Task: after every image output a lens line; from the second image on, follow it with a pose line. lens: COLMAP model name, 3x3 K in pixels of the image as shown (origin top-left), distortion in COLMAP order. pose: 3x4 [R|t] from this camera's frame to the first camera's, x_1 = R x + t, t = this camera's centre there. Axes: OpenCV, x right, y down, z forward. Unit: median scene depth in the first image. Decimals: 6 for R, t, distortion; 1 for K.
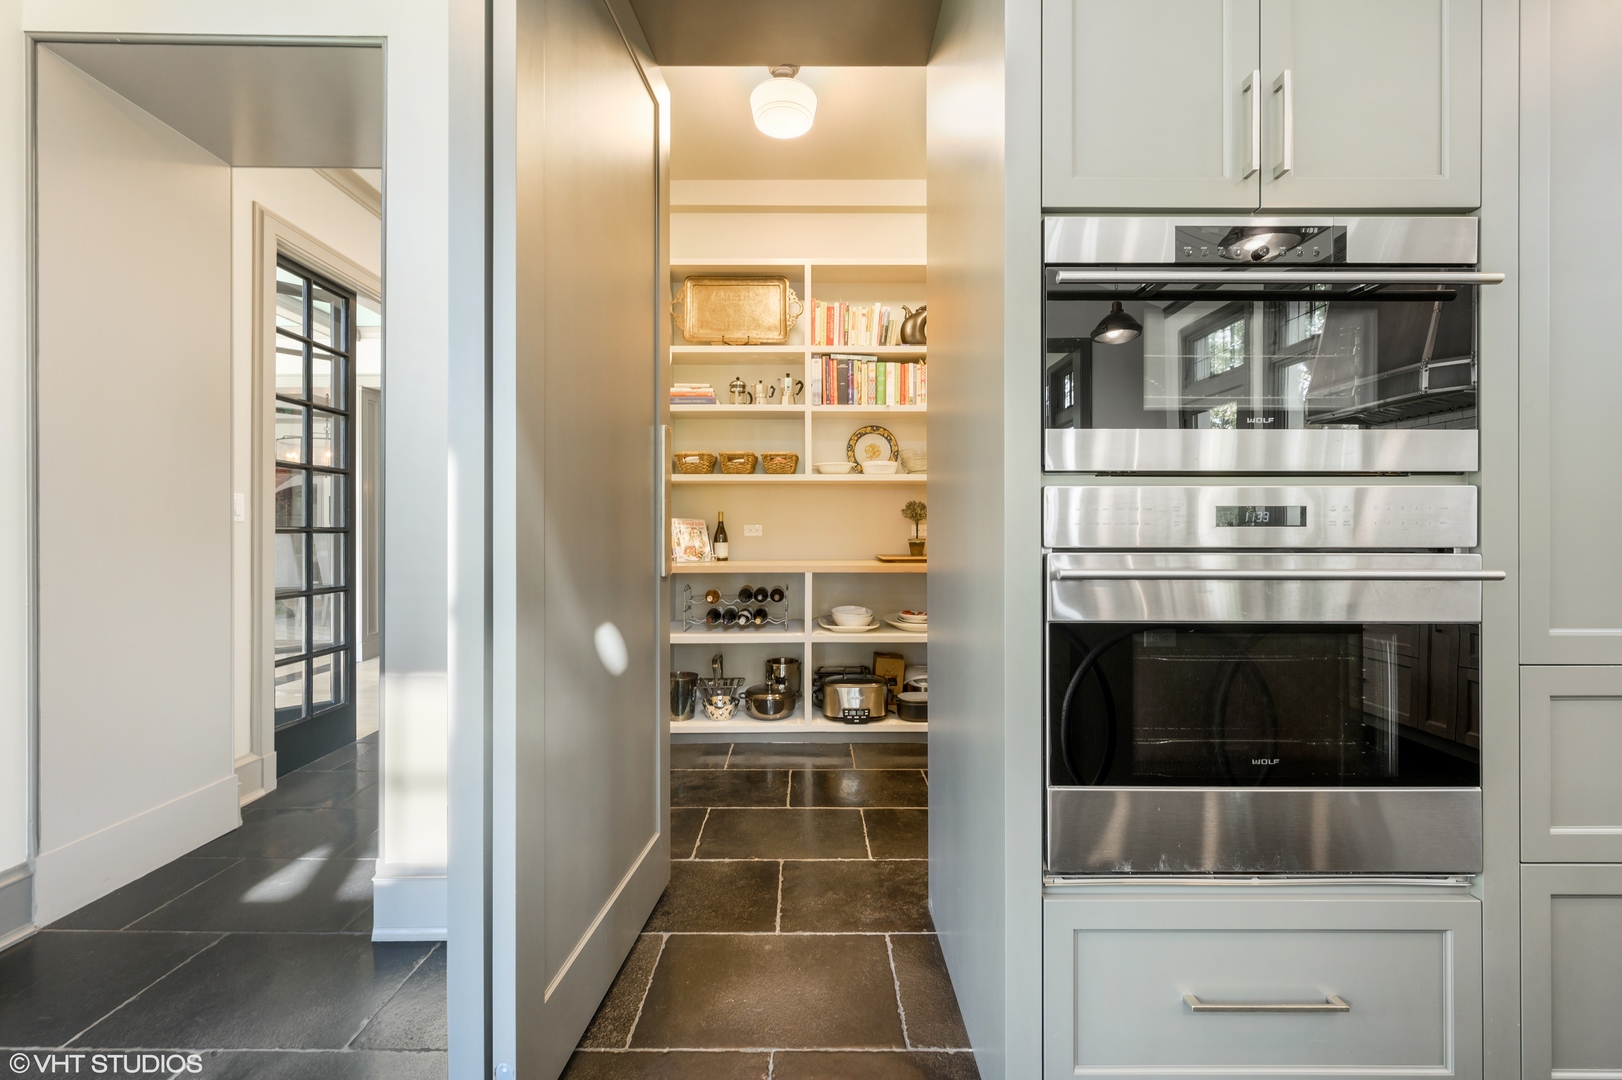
lens RADIAL K [[637.9, 0, 817.0], [0, 637.9, 531.2], [0, 0, 1]] dist [0.004737, 0.000424]
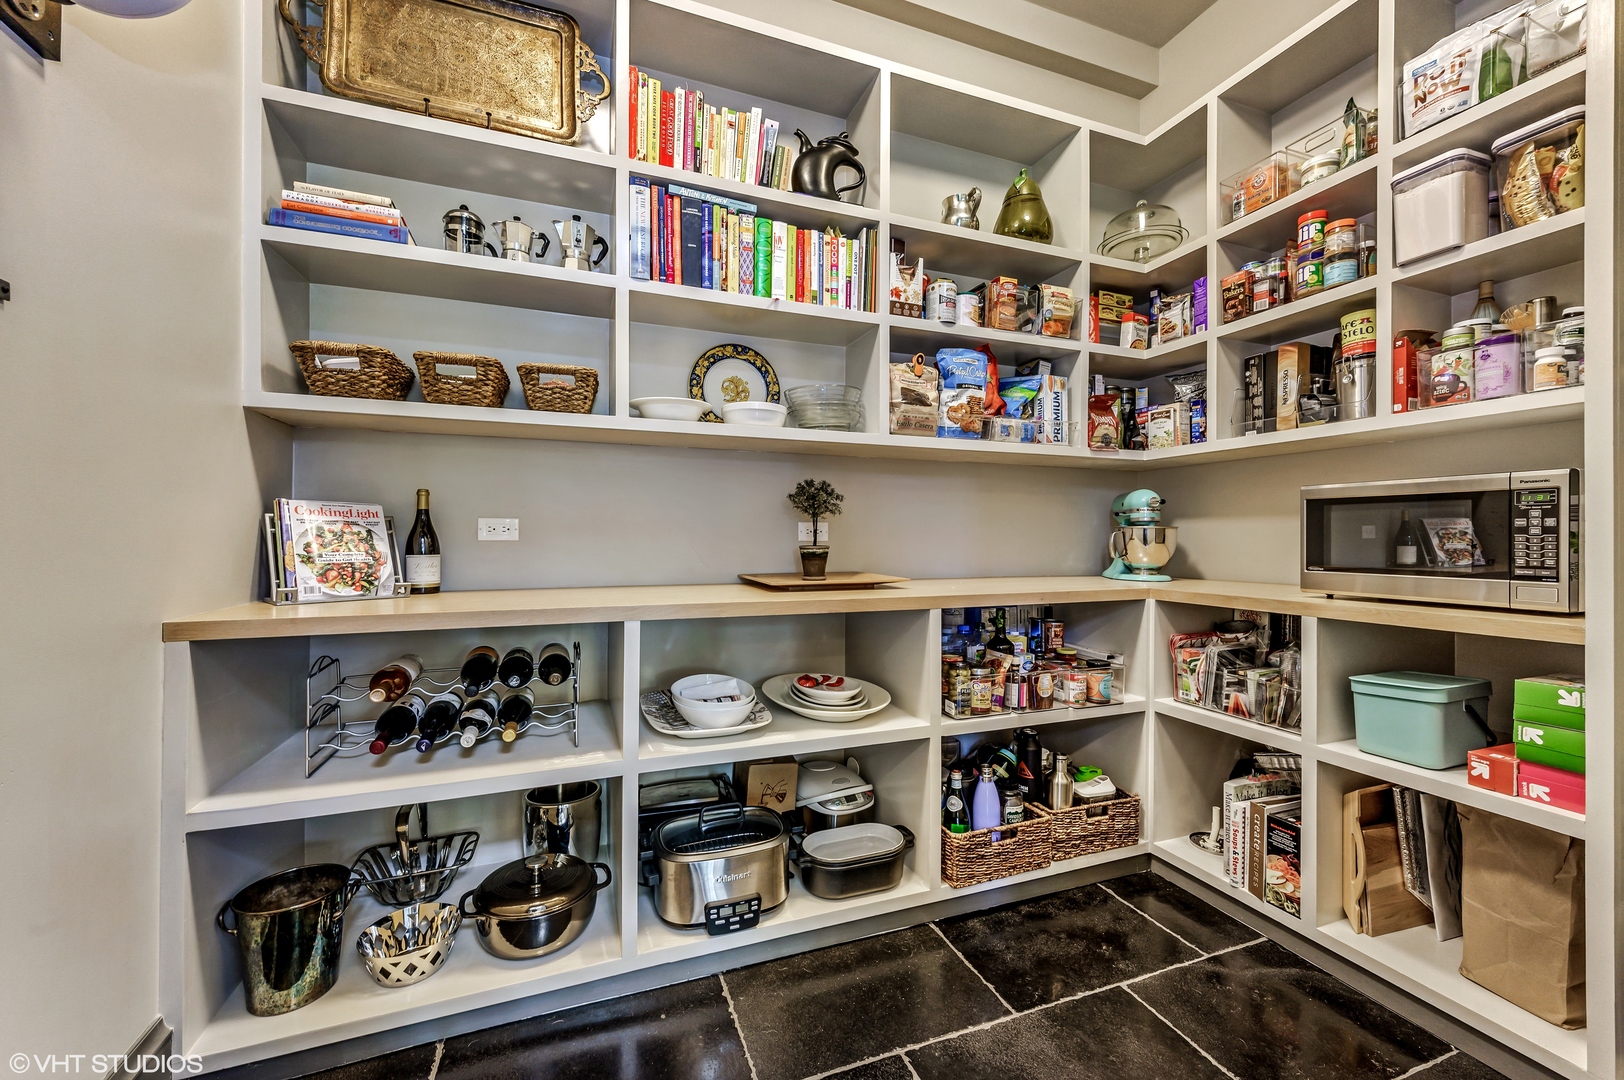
lens RADIAL K [[648.2, 0, 812.2], [0, 648.2, 537.7], [0, 0, 1]] dist [0.003694, 0.001182]
pose [[0.939958, 0.004660, 0.341258, -0.045955], [-0.002910, 0.999980, -0.005638, 0.007665], [-0.341277, 0.004307, 0.939953, 0.474291]]
